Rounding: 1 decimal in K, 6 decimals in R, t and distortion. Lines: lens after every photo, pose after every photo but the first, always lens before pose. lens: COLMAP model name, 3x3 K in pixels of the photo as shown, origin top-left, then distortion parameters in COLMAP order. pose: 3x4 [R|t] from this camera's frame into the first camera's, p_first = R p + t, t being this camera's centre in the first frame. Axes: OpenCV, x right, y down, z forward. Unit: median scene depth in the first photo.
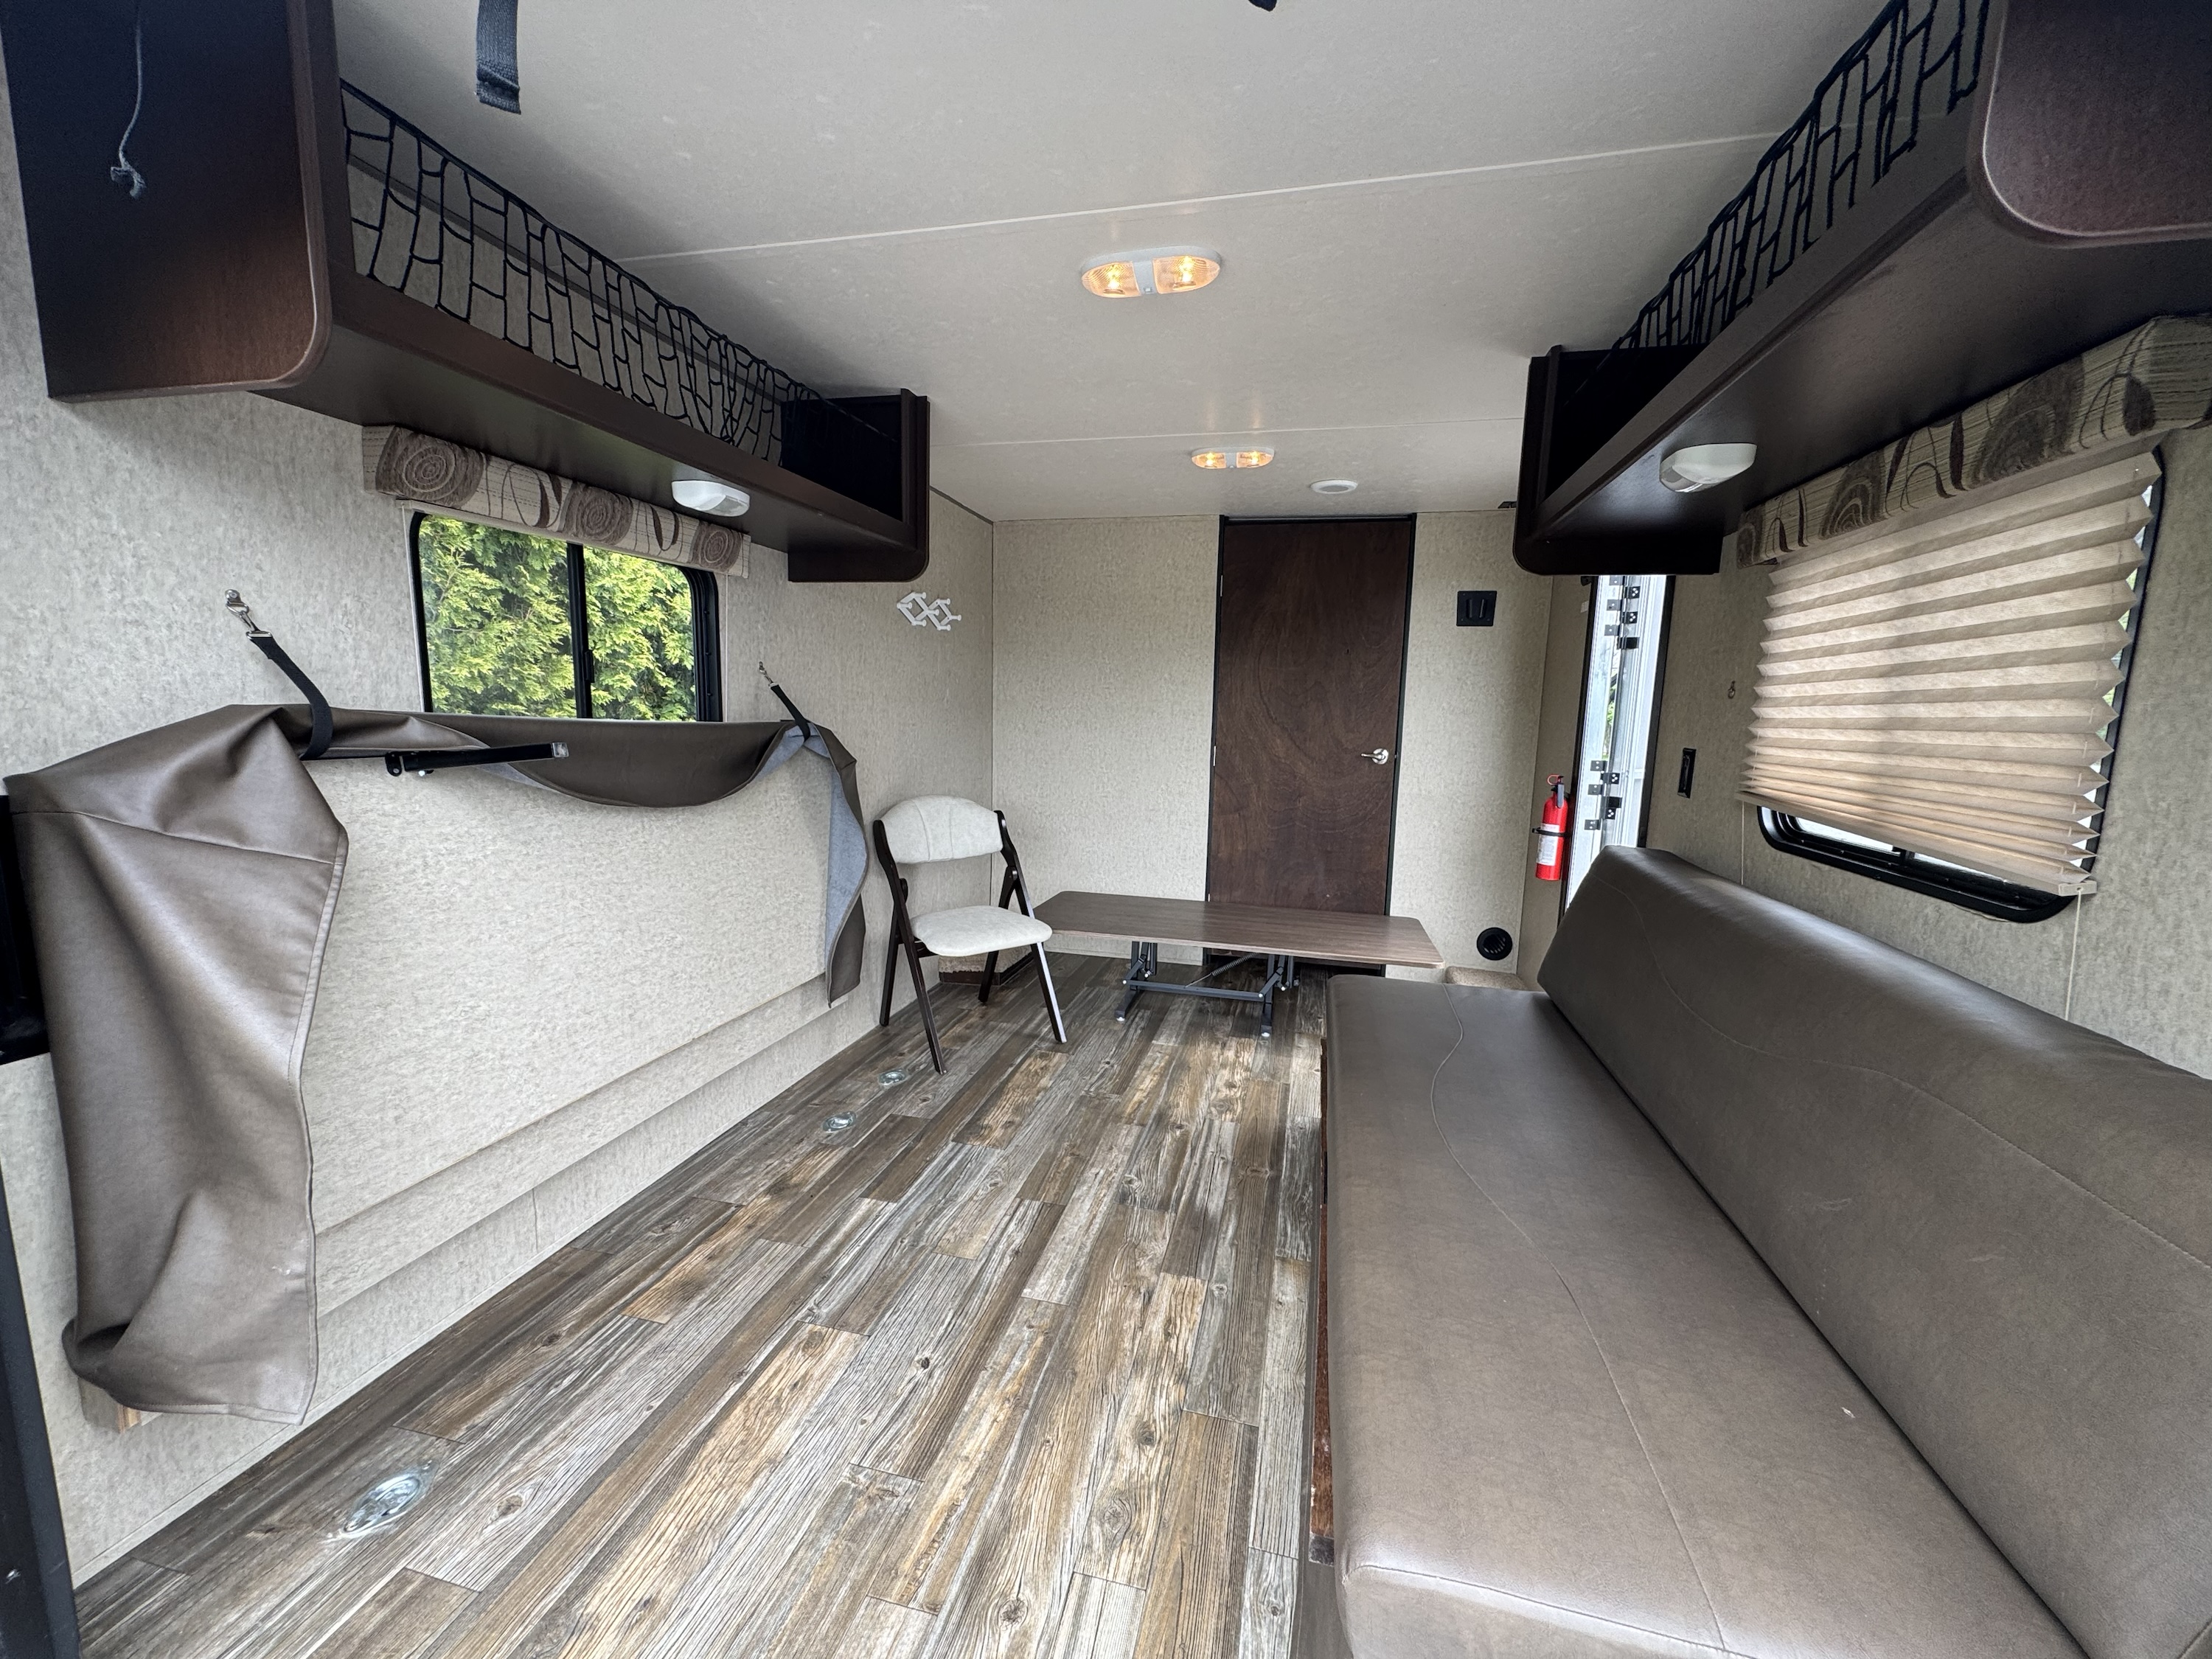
lens RADIAL K [[884.4, 0, 1106.0], [0, 884.4, 829.5], [0, 0, 1]] dist [0.000618, 0.000024]
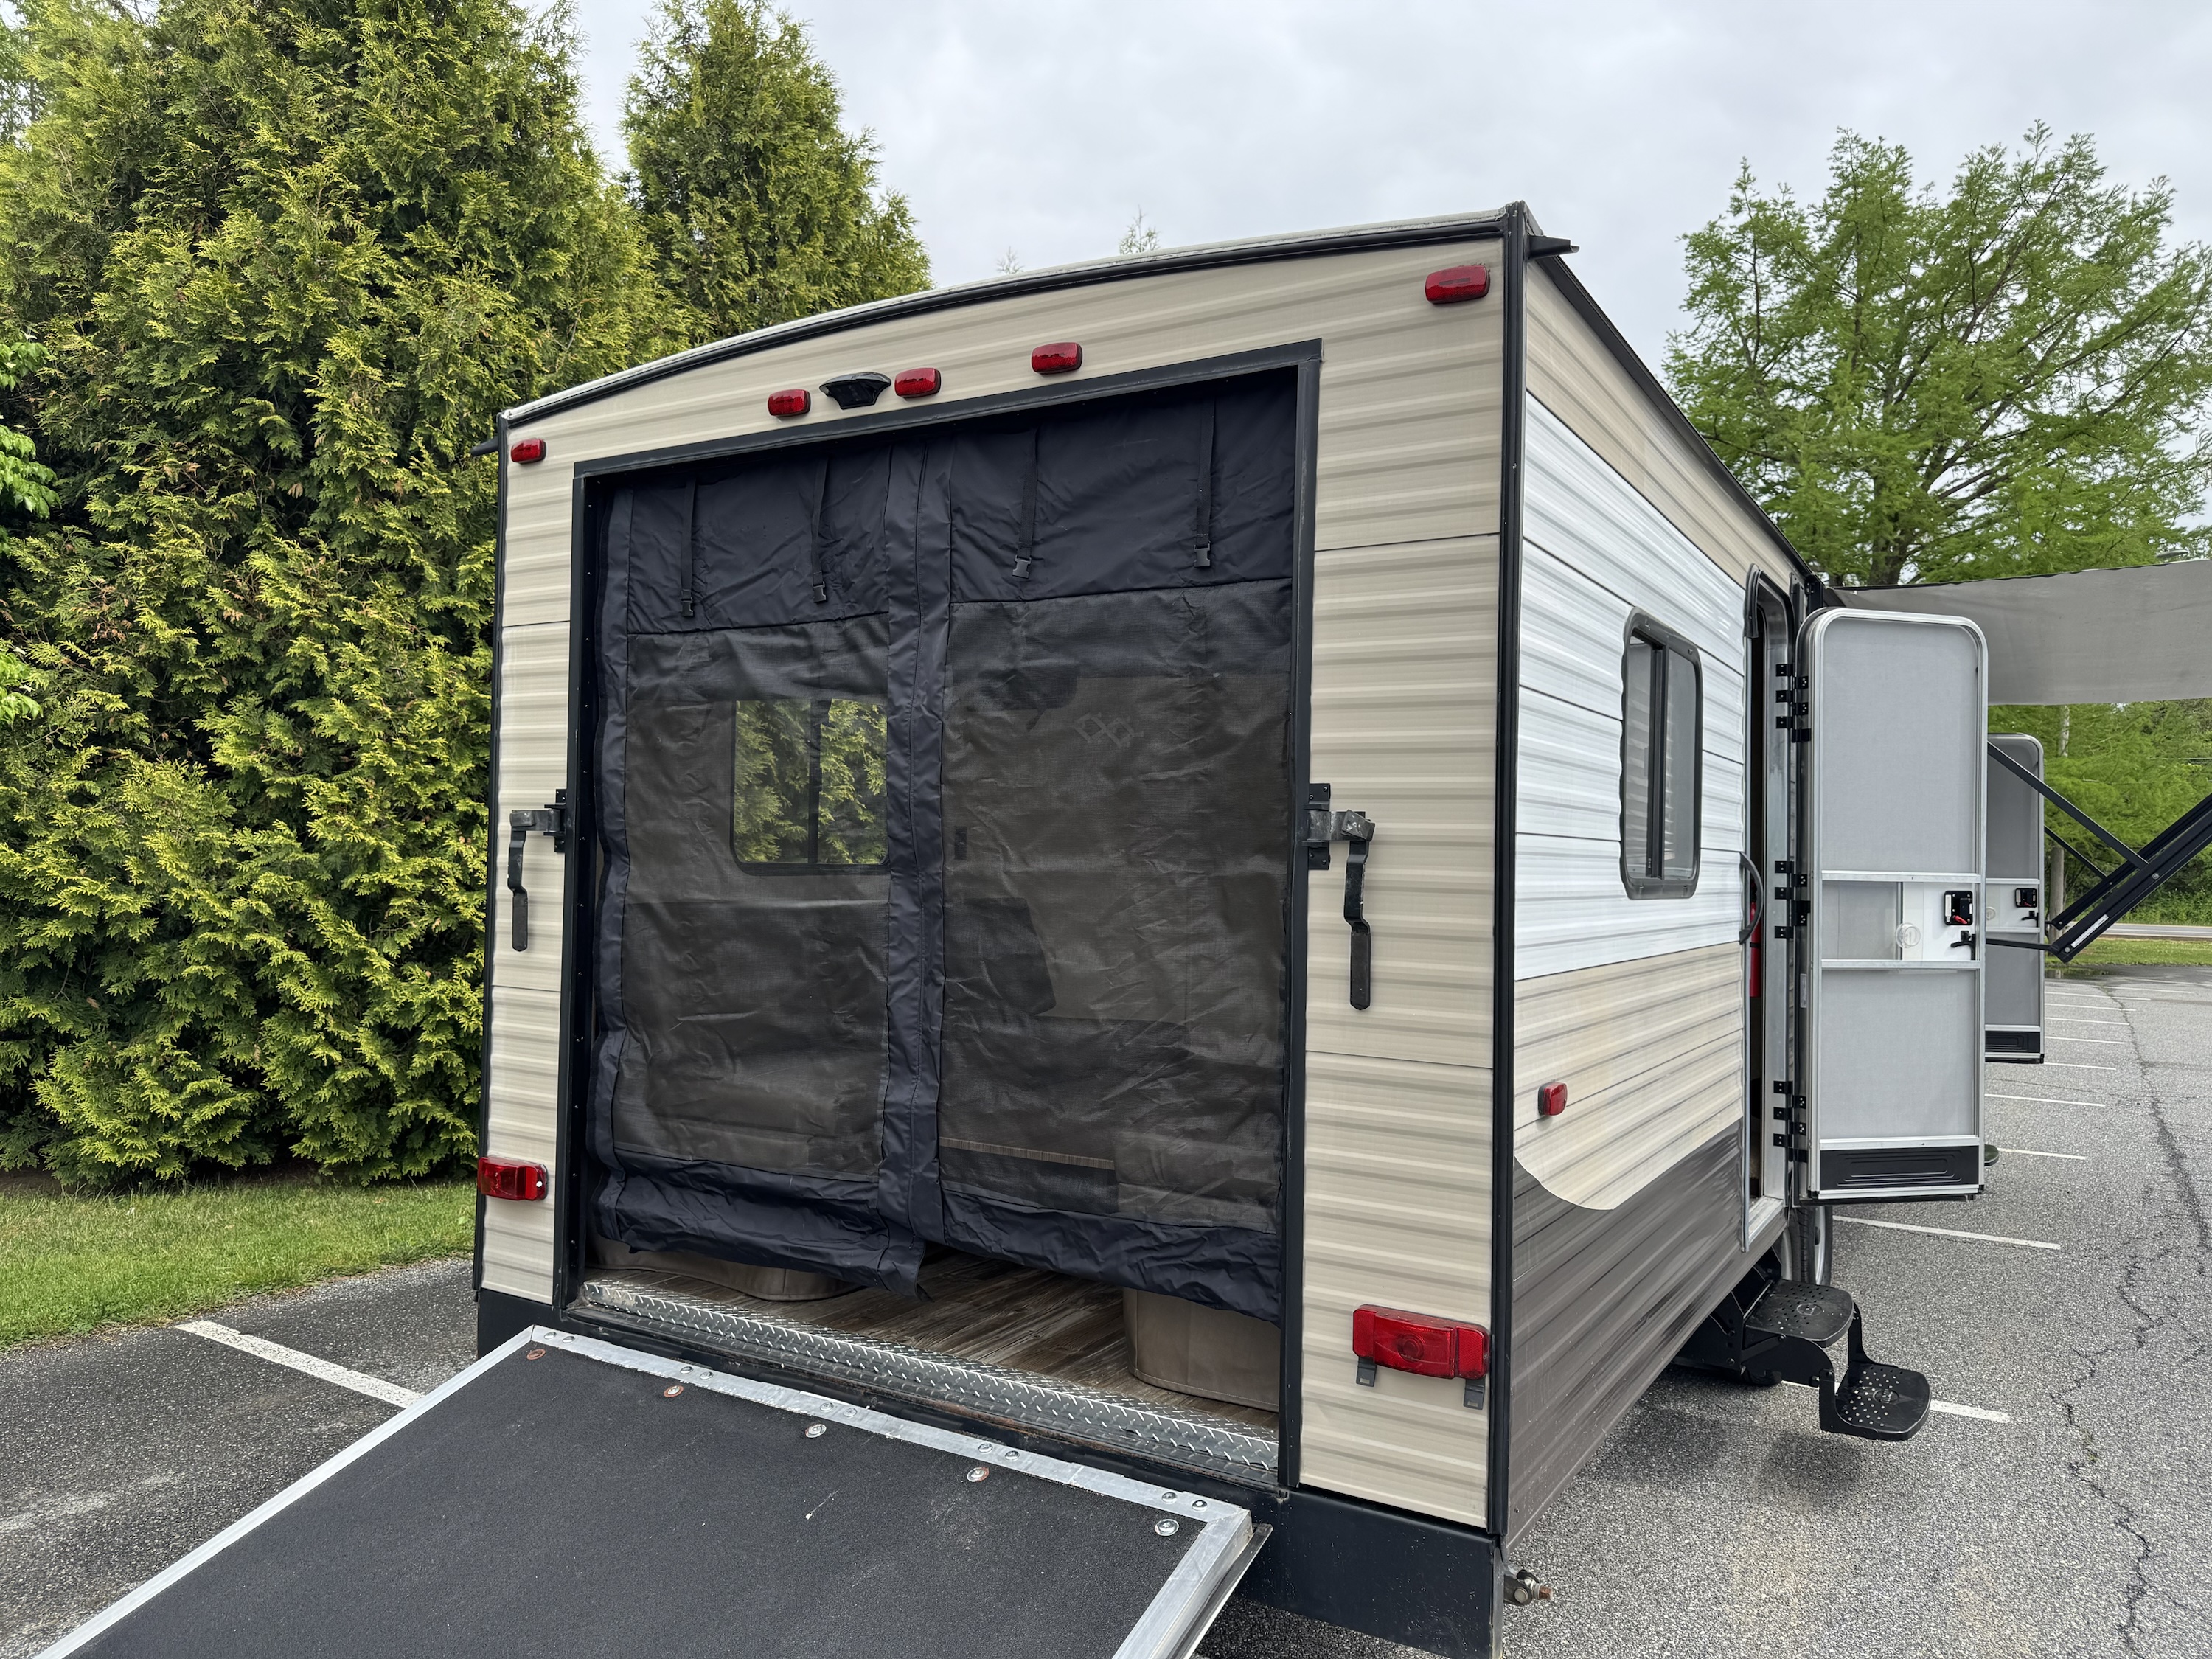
lens RADIAL K [[1566.8, 0, 1106.0], [0, 1566.8, 829.5], [0, 0, 1]] dist [0.074746, -0.098111]
pose [[0.951792, -0.018142, -0.306207, 0.212731], [-0.033053, 0.986371, -0.161180, 0.094258], [0.304958, 0.163531, 0.938221, -0.398013]]
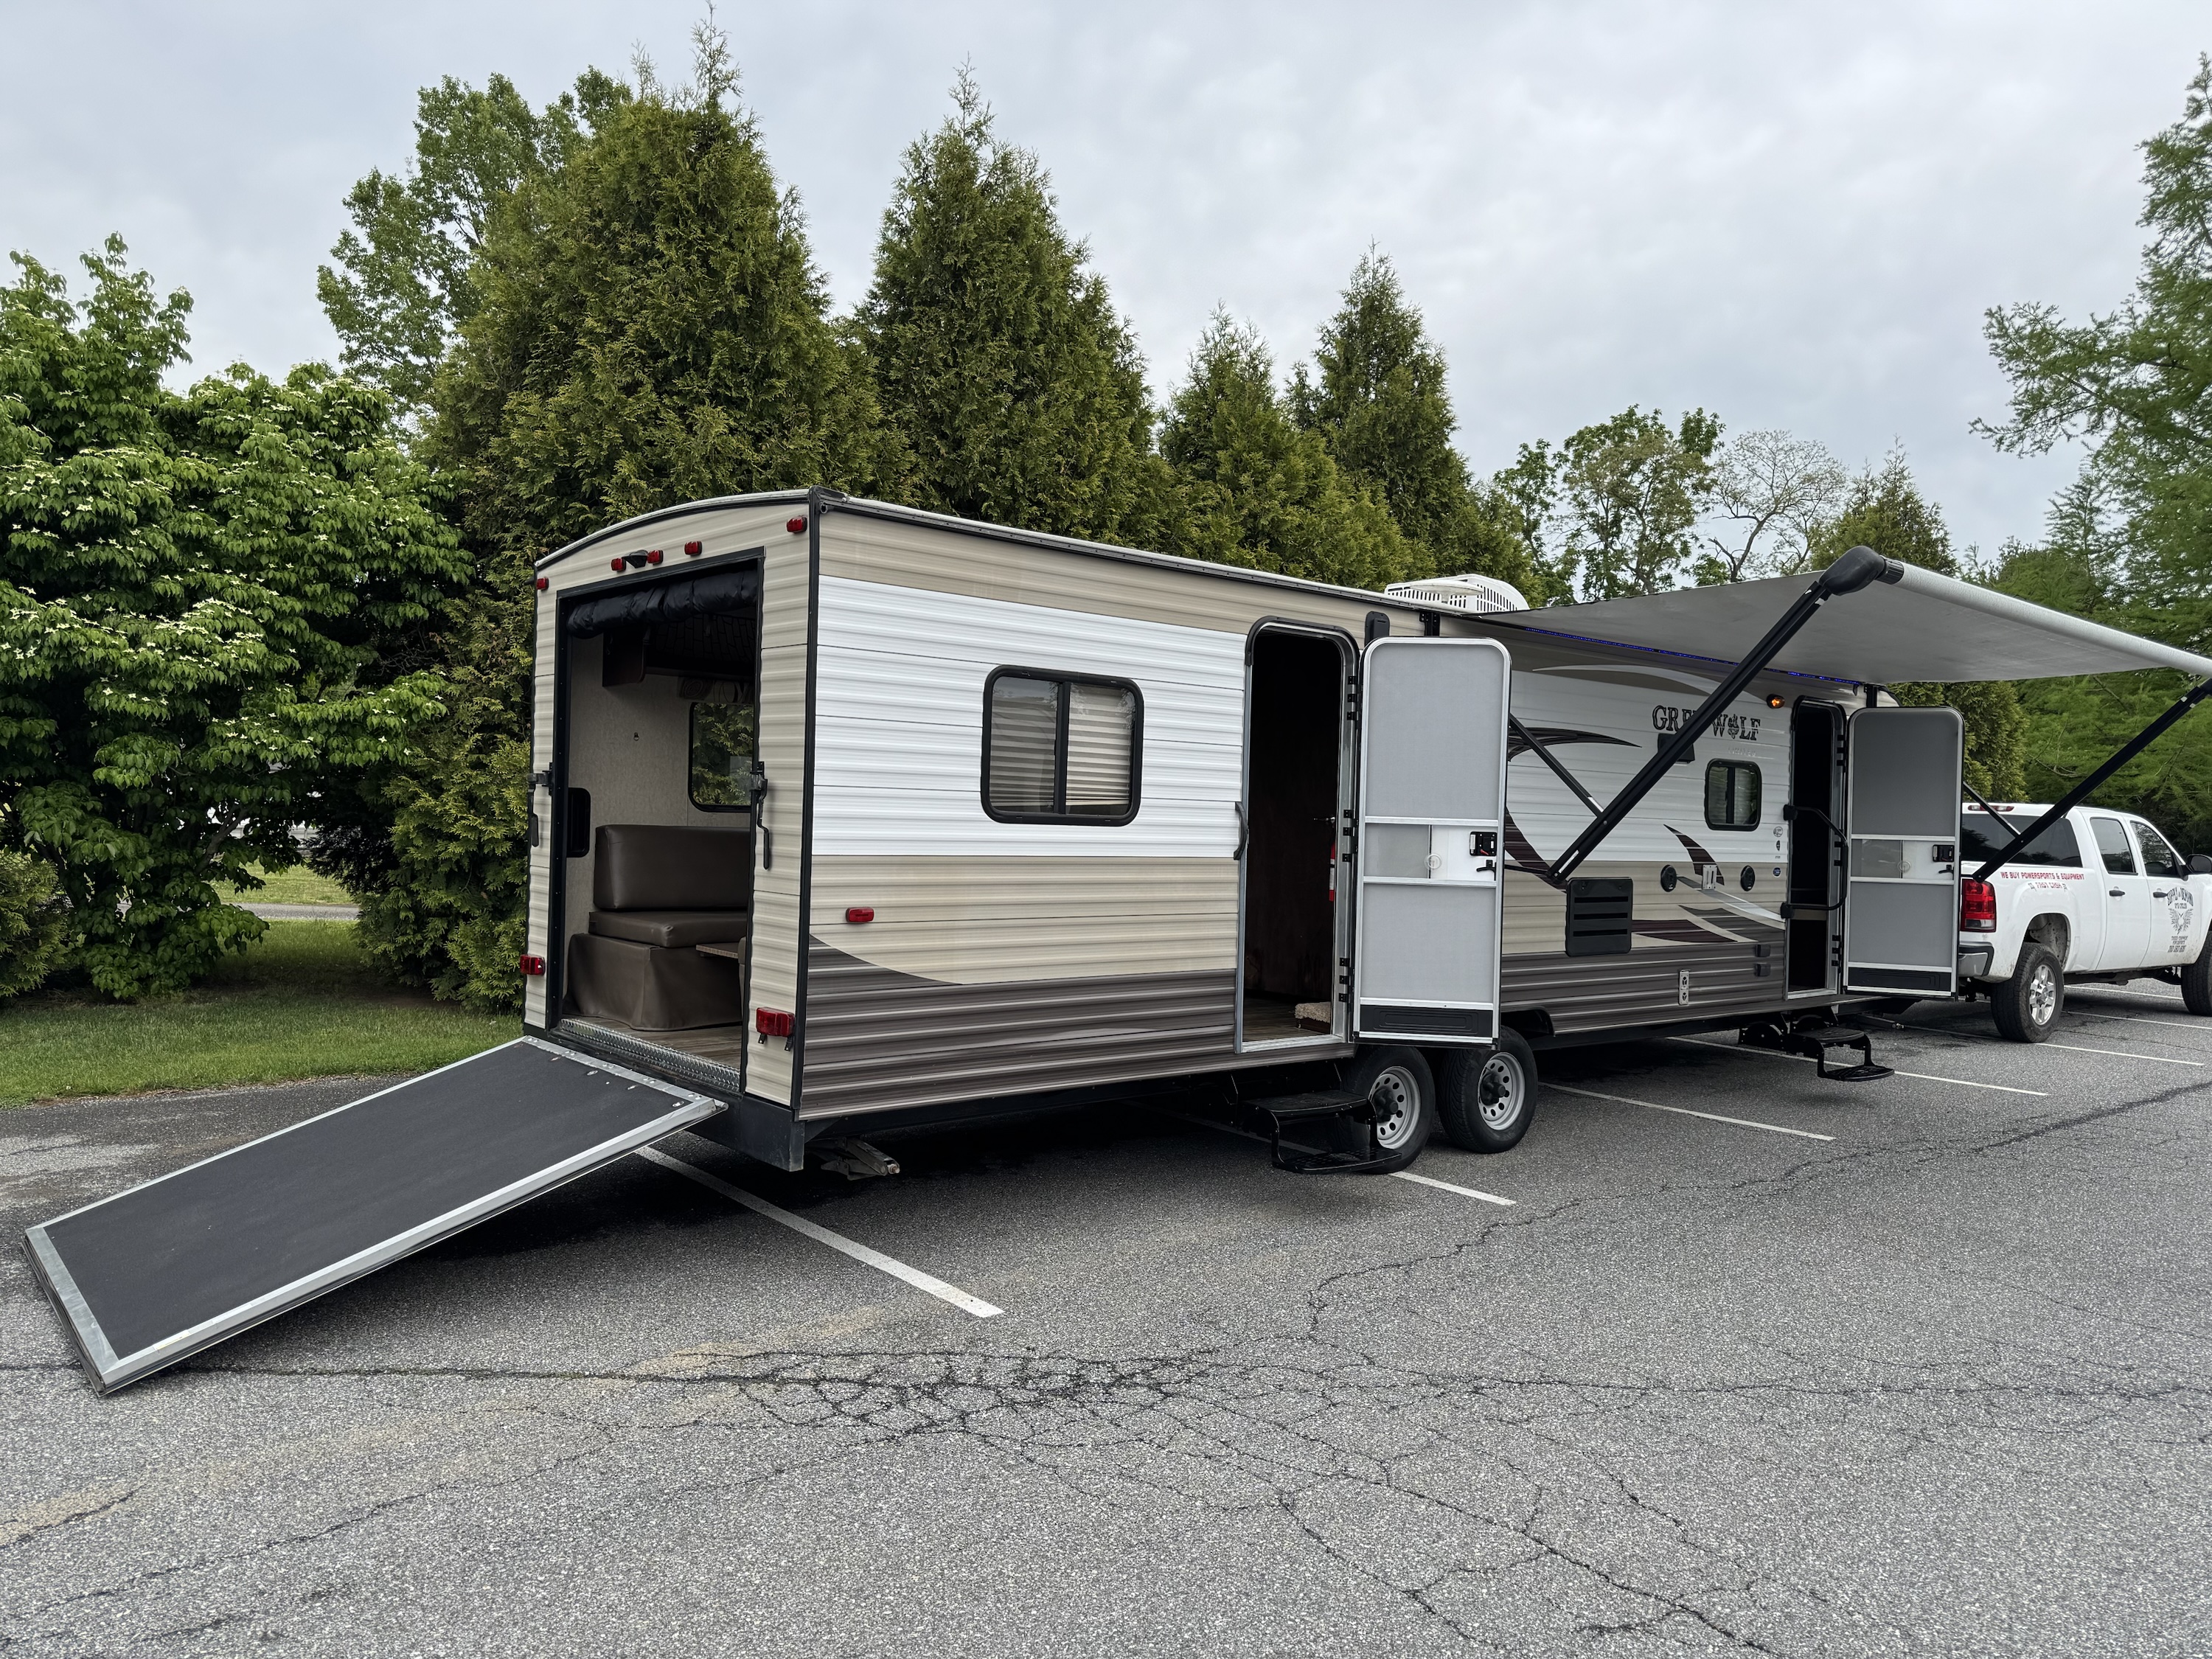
lens RADIAL K [[1576.8, 0, 1106.0], [0, 1576.8, 829.5], [0, 0, 1]] dist [0.048861, -0.044128]
pose [[0.808988, -0.000298, -0.587826, 0.865709], [-0.086686, 0.989006, -0.119801, 0.142780], [0.581399, 0.147873, 0.800068, -0.590901]]
